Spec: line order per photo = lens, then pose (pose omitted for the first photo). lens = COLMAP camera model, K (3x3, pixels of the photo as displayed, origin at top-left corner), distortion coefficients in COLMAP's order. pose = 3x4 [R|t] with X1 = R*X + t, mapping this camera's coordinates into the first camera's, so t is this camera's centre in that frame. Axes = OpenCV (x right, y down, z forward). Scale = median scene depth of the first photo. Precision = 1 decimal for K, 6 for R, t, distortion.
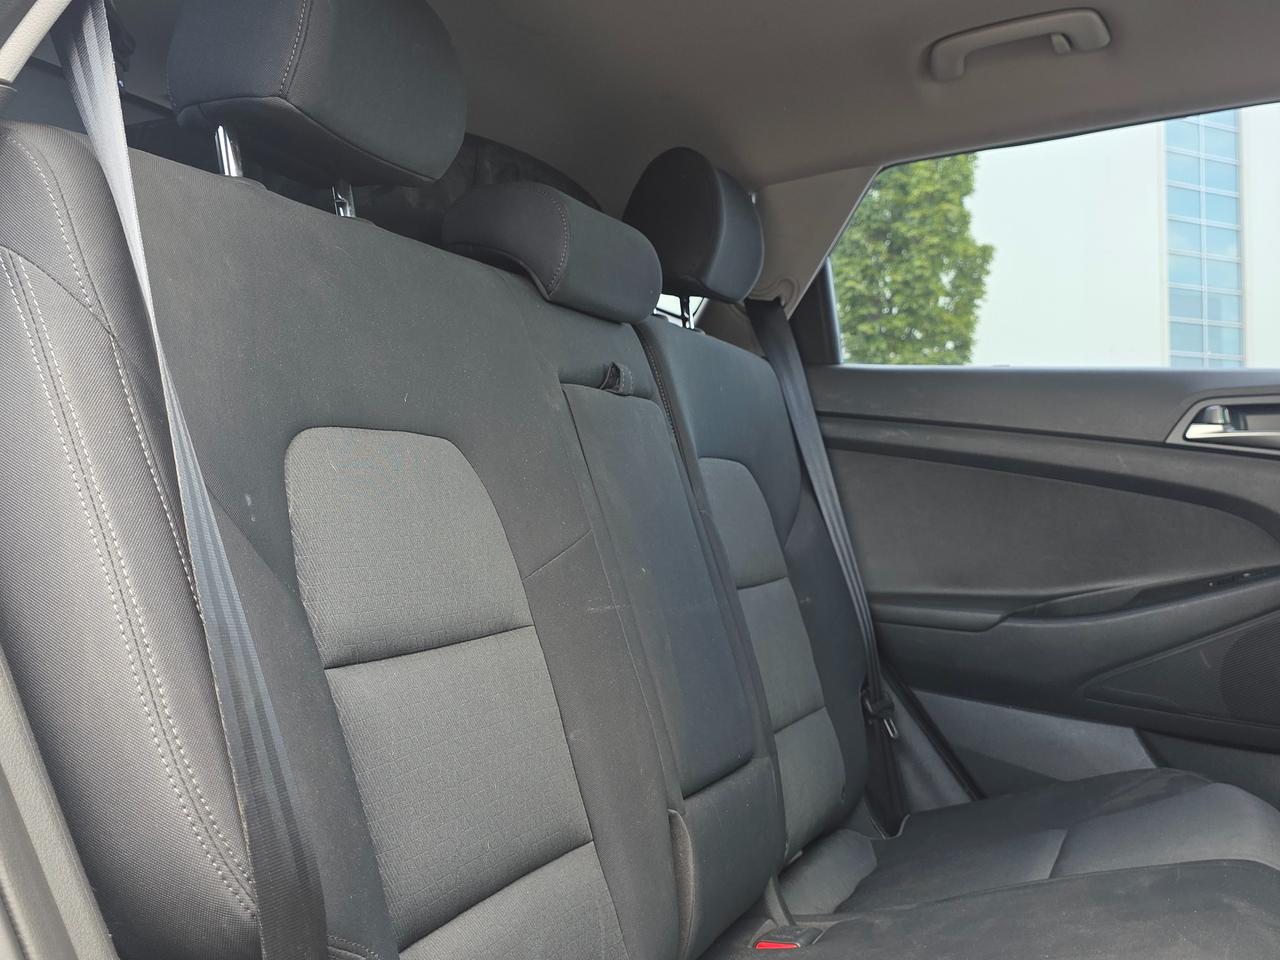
lens RADIAL K [[1372.5, 0, 640.0], [0, 1372.5, 480.0], [0, 0, 1]] dist [0.156163, -0.417875]
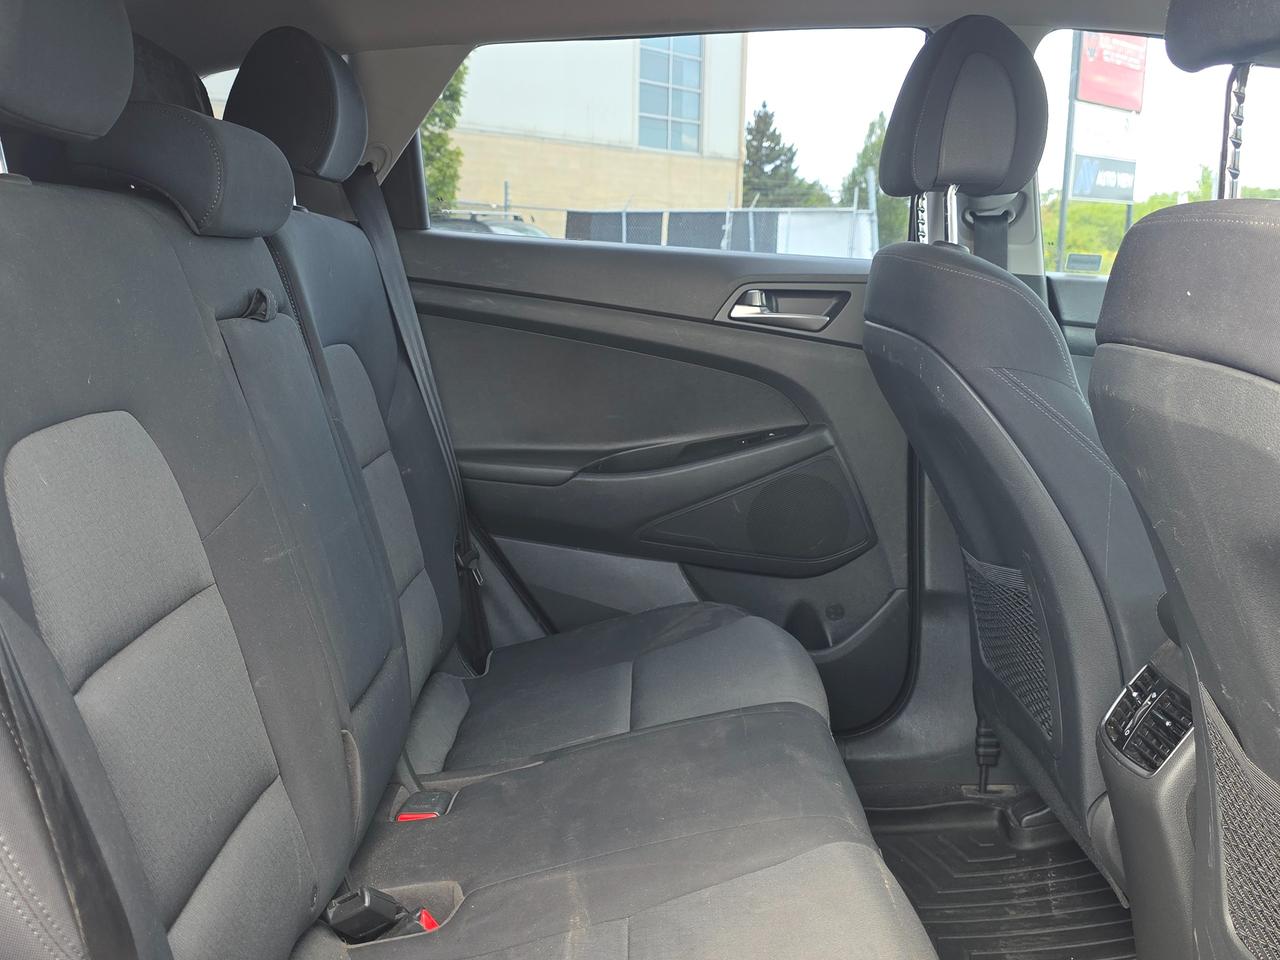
lens RADIAL K [[1397.8, 0, 641.5], [0, 1397.8, 413.5], [0, 0, 1]] dist [0.050531, -0.048824]
pose [[0.919846, -0.028622, 0.391233, -0.133509], [-0.042352, 0.984259, 0.171584, -0.148388], [-0.389986, -0.174400, 0.904155, -0.036099]]
